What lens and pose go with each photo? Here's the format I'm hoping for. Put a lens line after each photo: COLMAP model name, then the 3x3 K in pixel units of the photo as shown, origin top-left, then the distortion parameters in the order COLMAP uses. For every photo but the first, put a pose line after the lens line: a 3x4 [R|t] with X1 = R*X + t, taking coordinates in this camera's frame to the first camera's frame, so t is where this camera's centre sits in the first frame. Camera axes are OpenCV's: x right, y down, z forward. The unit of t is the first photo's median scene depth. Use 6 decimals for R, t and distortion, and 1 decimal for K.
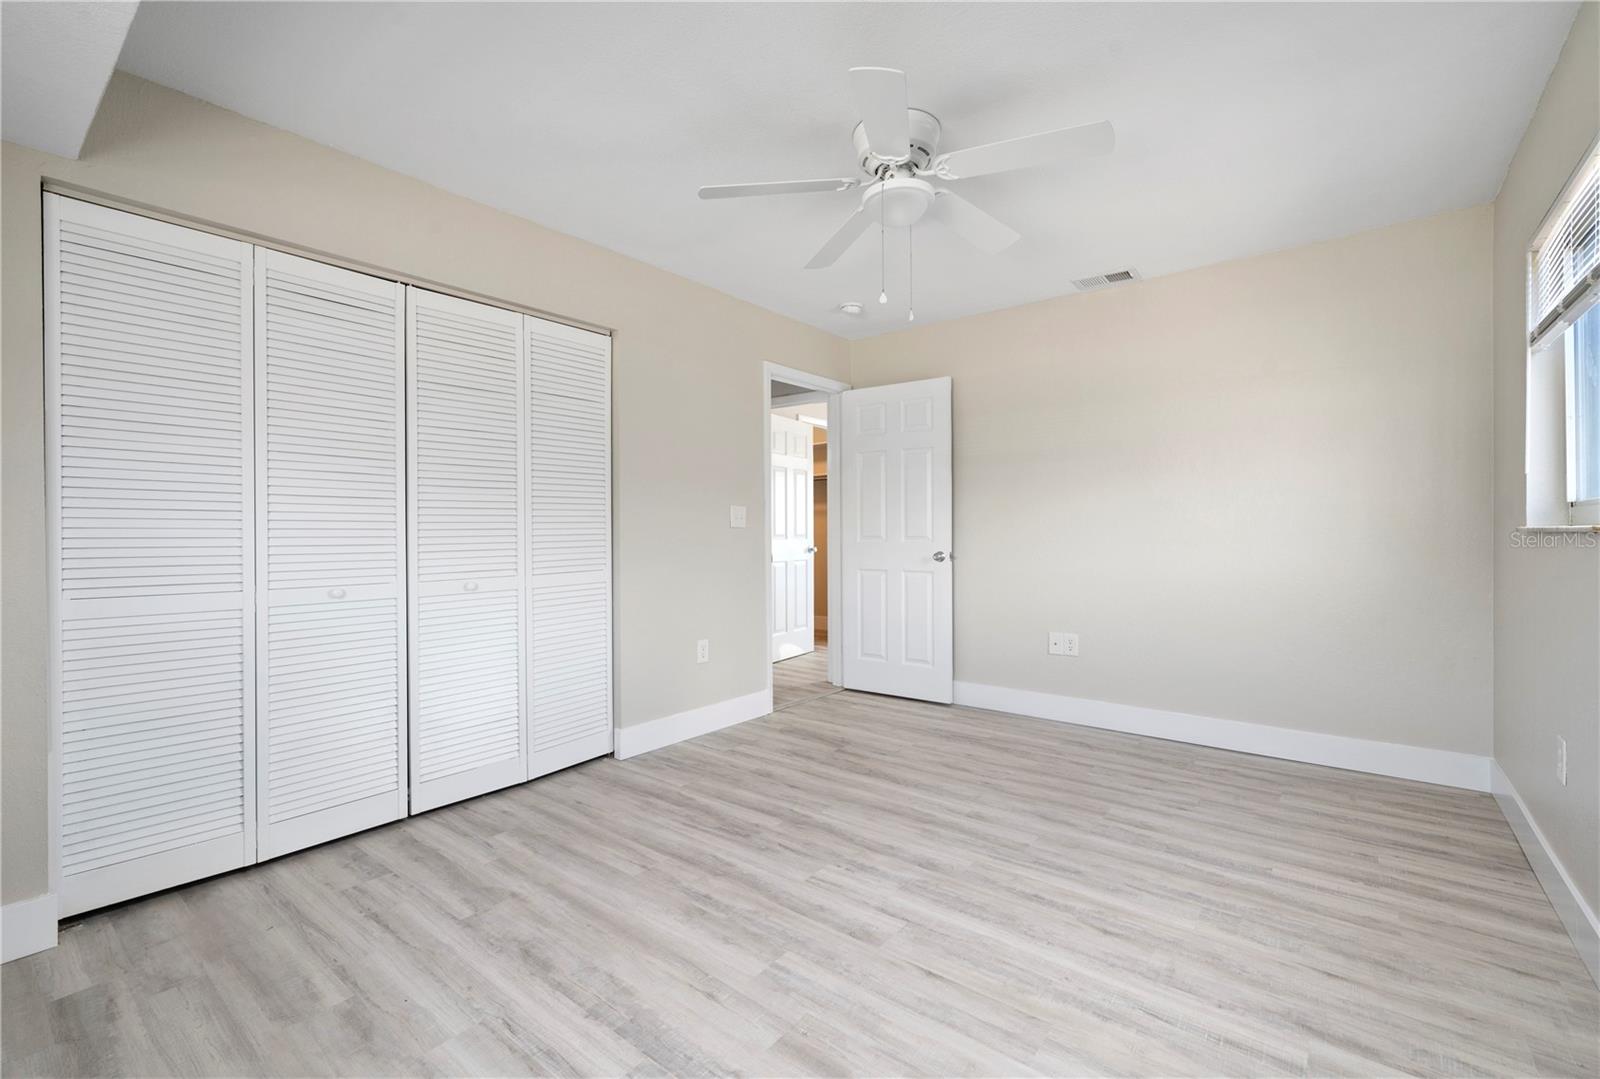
lens RADIAL K [[689.5, 0, 803.1], [0, 689.5, 541.0], [0, 0, 1]] dist [0.000067, 0.000004]
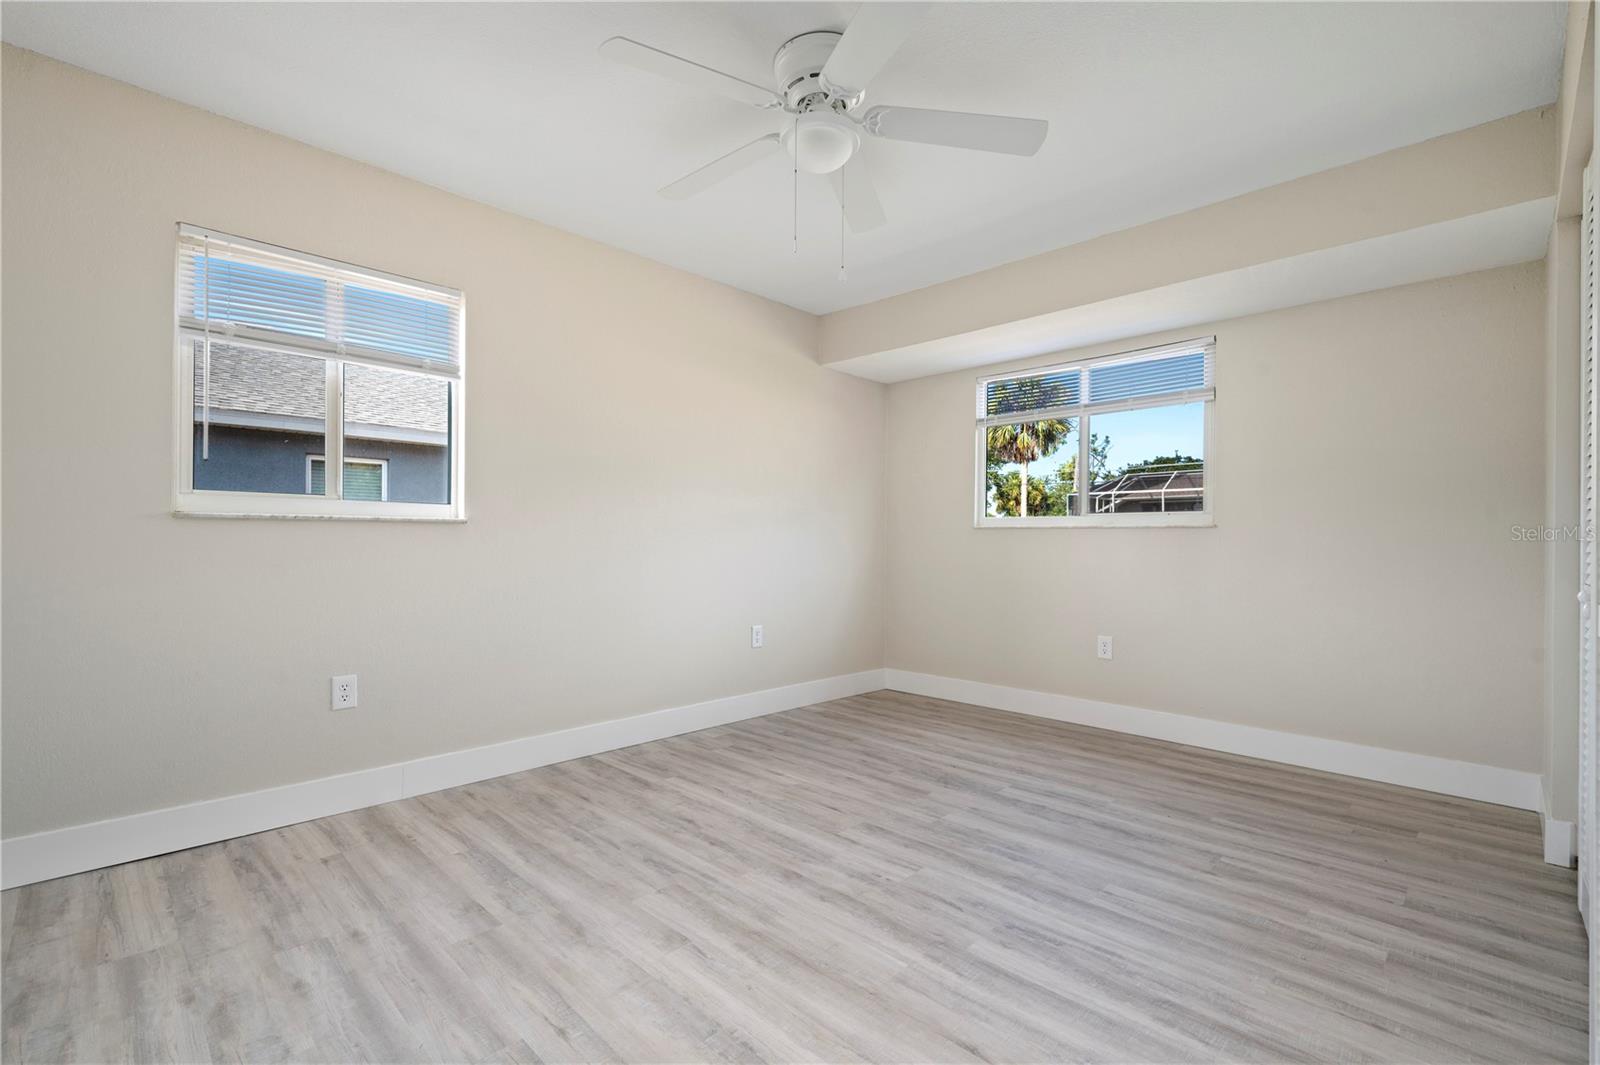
lens RADIAL K [[726.8, 0, 798.0], [0, 726.8, 531.4], [0, 0, 1]] dist [-0.000195, -0.000047]
pose [[-0.993624, 0.001232, 0.112742, 0.061473], [0.001250, 0.999999, 0.000087, 0.004768], [-0.112742, 0.000228, -0.993624, 1.981758]]
